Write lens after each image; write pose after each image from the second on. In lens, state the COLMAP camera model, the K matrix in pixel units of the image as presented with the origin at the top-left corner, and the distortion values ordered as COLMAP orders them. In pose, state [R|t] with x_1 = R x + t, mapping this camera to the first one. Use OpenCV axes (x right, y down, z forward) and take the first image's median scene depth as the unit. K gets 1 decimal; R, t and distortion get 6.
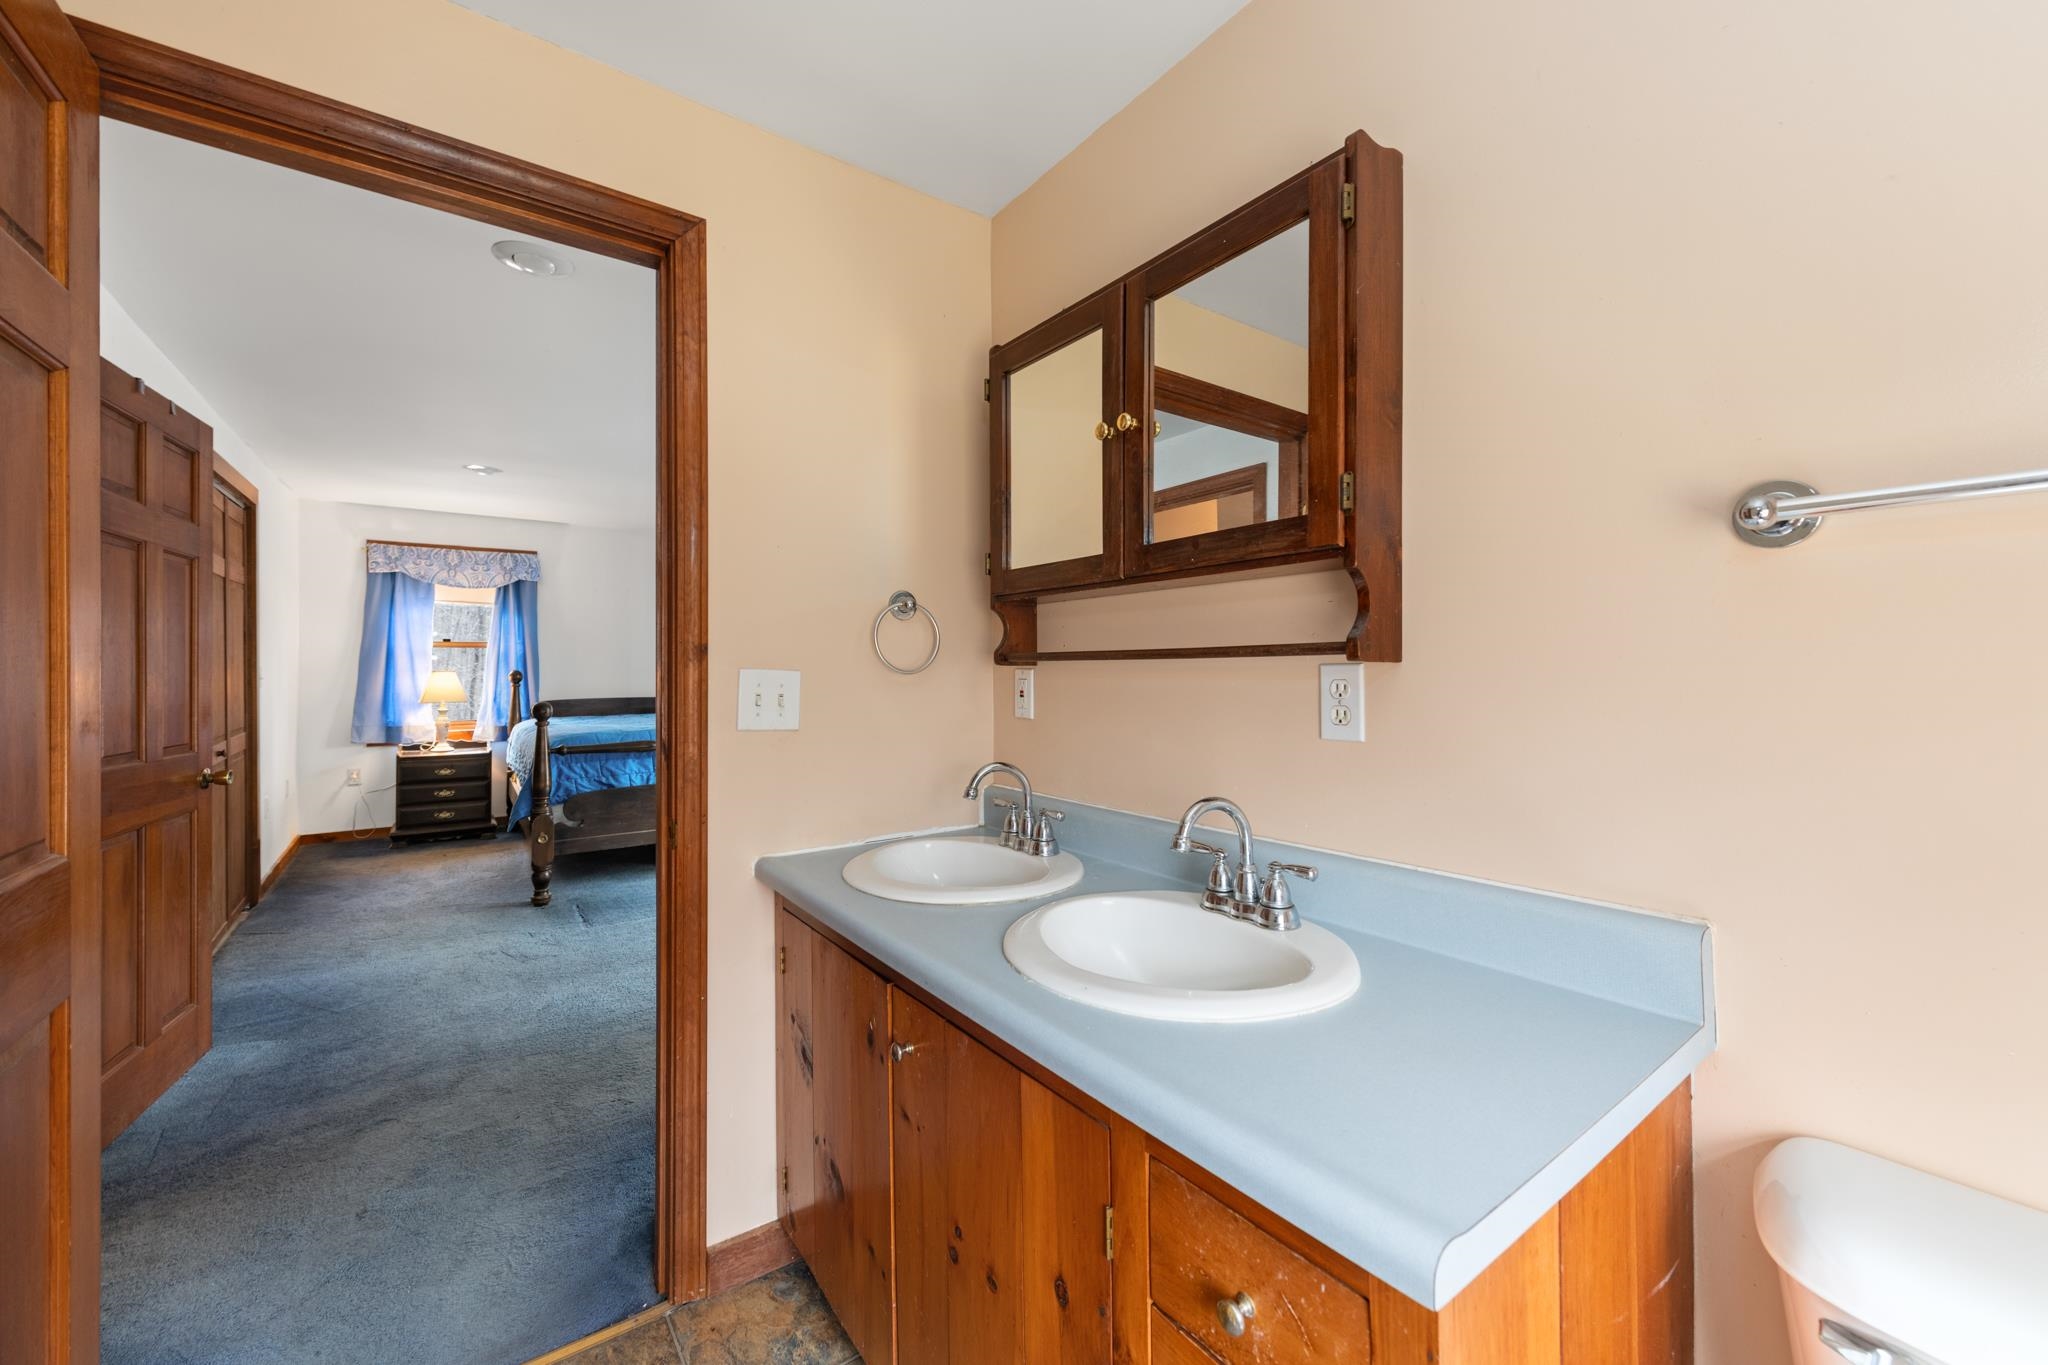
lens RADIAL K [[811.2, 0, 1027.1], [0, 811.2, 677.4], [0, 0, 1]] dist [0.003881, -0.000795]
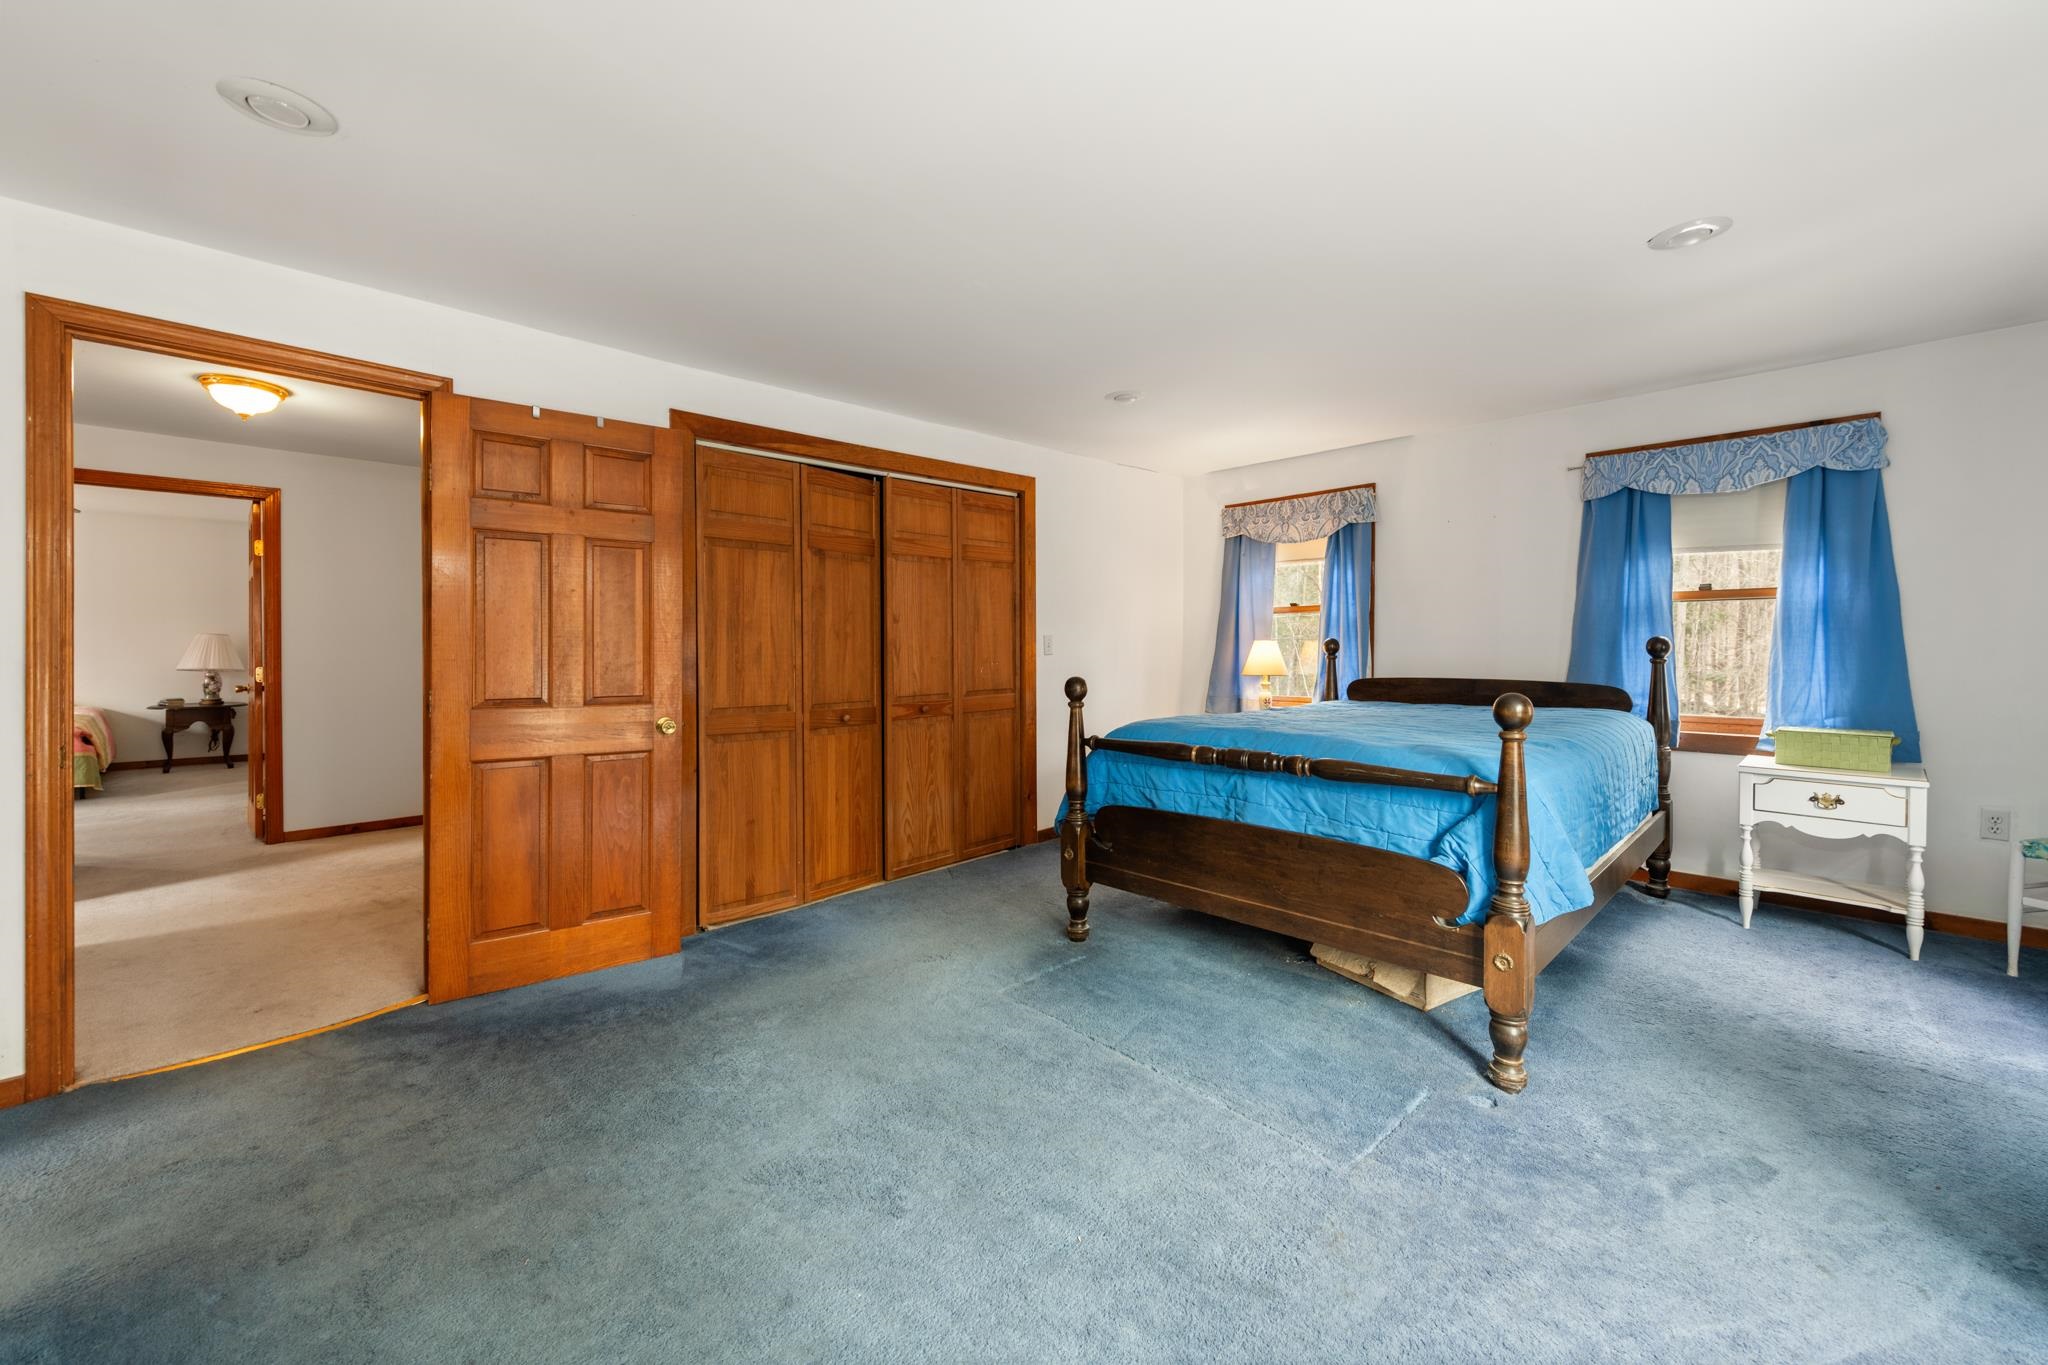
lens RADIAL K [[811.2, 0, 1040.4], [0, 811.2, 649.3], [0, 0, 1]] dist [0.003881, -0.000795]
pose [[0.143156, 0.004587, -0.989689, 0.122031], [-0.006687, 0.999971, 0.003667, 0.000970], [0.989677, 0.006093, 0.143183, 0.655719]]
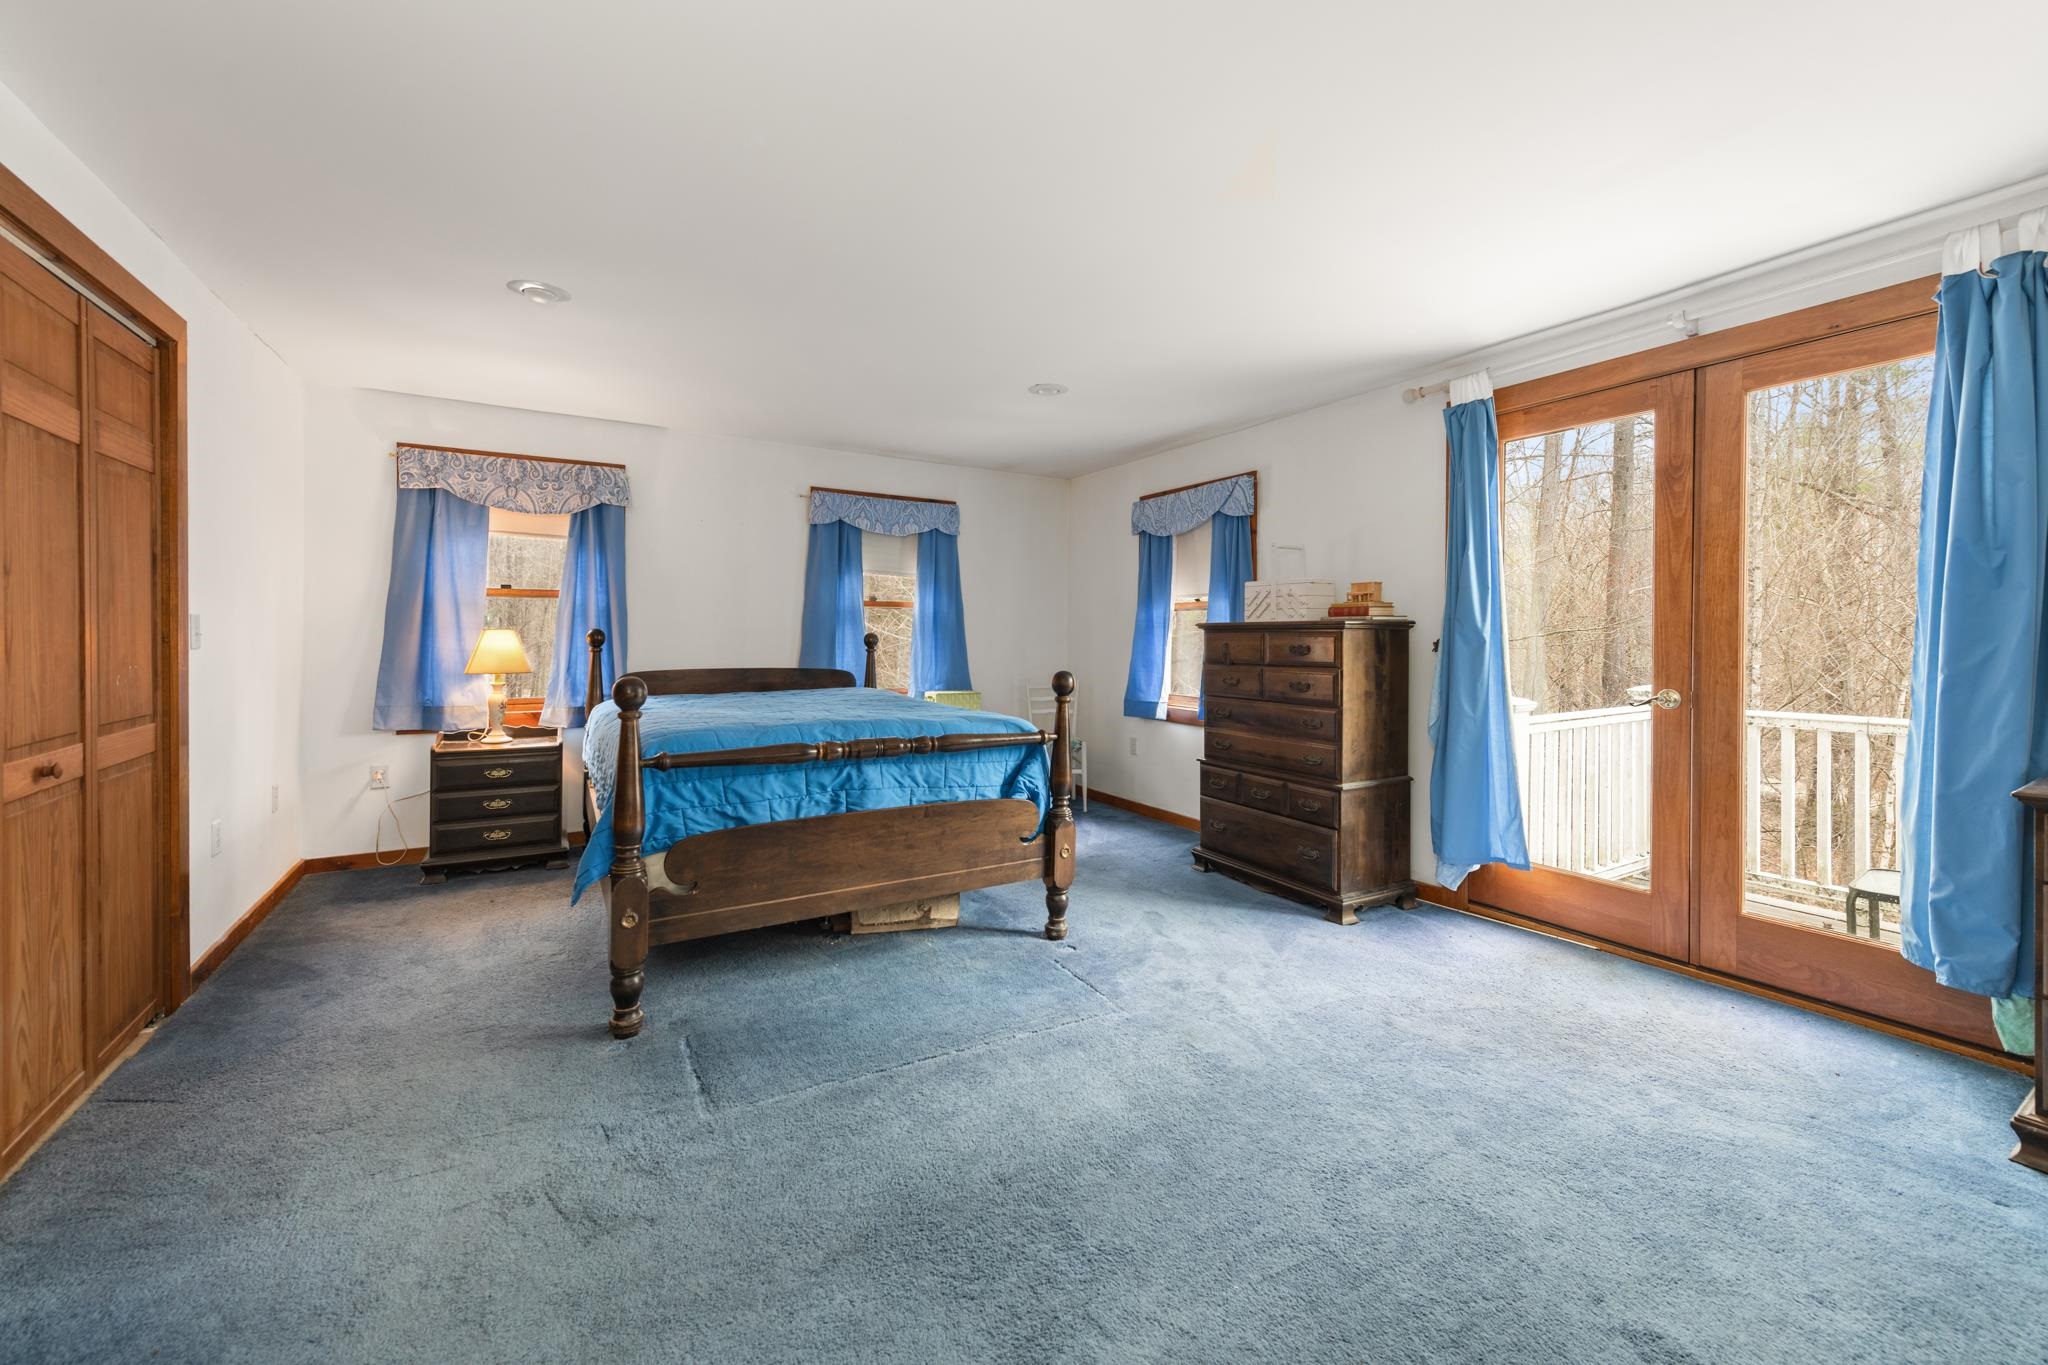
lens RADIAL K [[811.2, 0, 1013.6], [0, 811.2, 650.5], [0, 0, 1]] dist [0.003881, -0.000795]
pose [[0.995130, 0.007337, -0.098295, -0.211262], [-0.007157, 0.999972, 0.002181, 0.006467], [0.098308, -0.001467, 0.995155, 0.355139]]
